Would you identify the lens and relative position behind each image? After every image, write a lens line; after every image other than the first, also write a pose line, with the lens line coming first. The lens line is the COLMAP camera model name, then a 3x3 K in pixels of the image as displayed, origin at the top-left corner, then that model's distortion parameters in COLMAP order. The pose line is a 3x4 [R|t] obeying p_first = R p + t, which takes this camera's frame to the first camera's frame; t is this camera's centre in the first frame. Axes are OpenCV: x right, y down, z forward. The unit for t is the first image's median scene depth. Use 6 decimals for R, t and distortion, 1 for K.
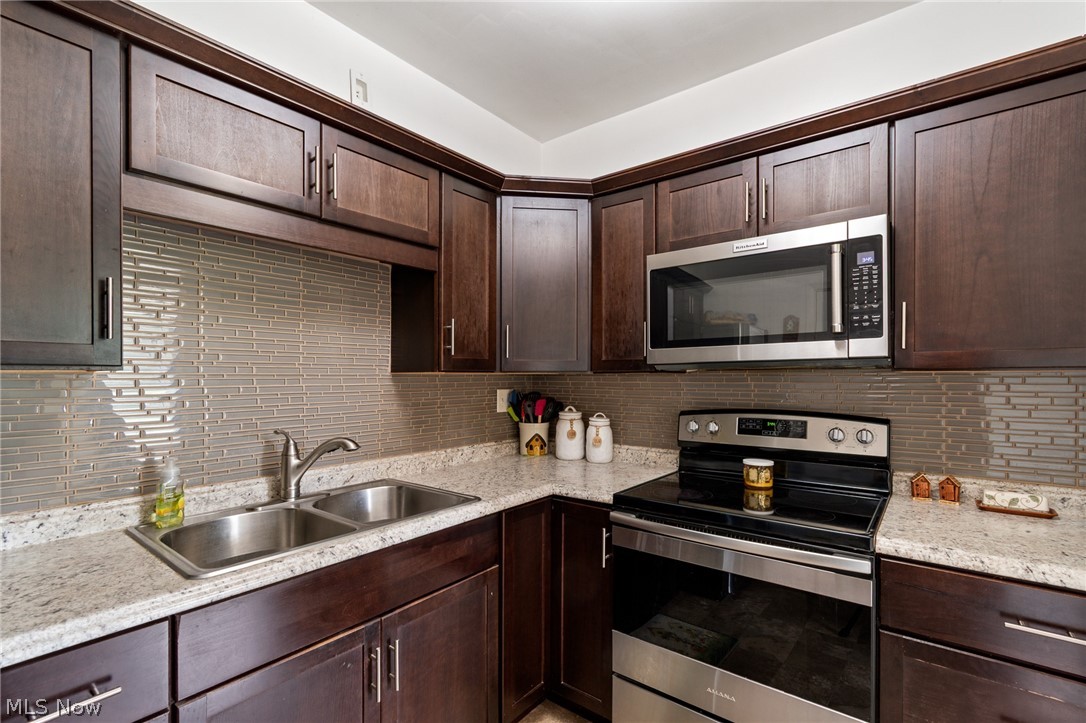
lens RADIAL K [[494.6, 0, 541.1], [0, 494.6, 375.2], [0, 0, 1]] dist [0.000273, 0.000316]
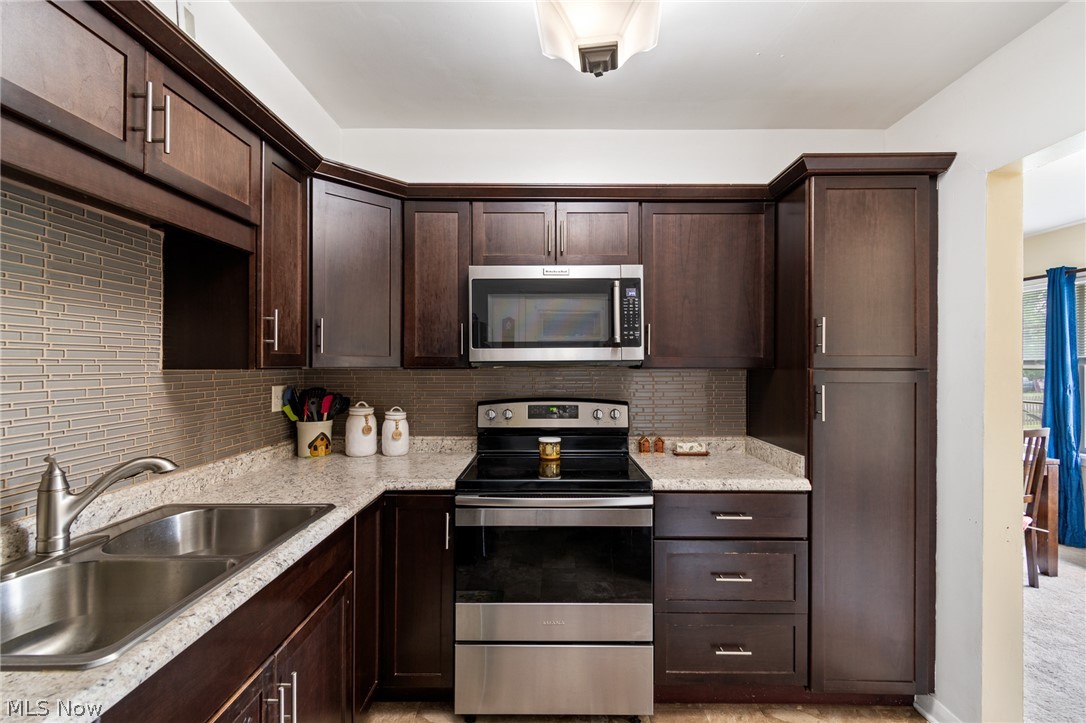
lens RADIAL K [[493.8, 0, 545.8], [0, 493.8, 358.1], [0, 0, 1]] dist [0.000879, 0.000563]
pose [[0.783444, 0.009389, 0.621391, -0.351580], [-0.004774, 0.999947, -0.009091, -0.021277], [-0.621444, 0.004156, 0.783448, 0.008109]]
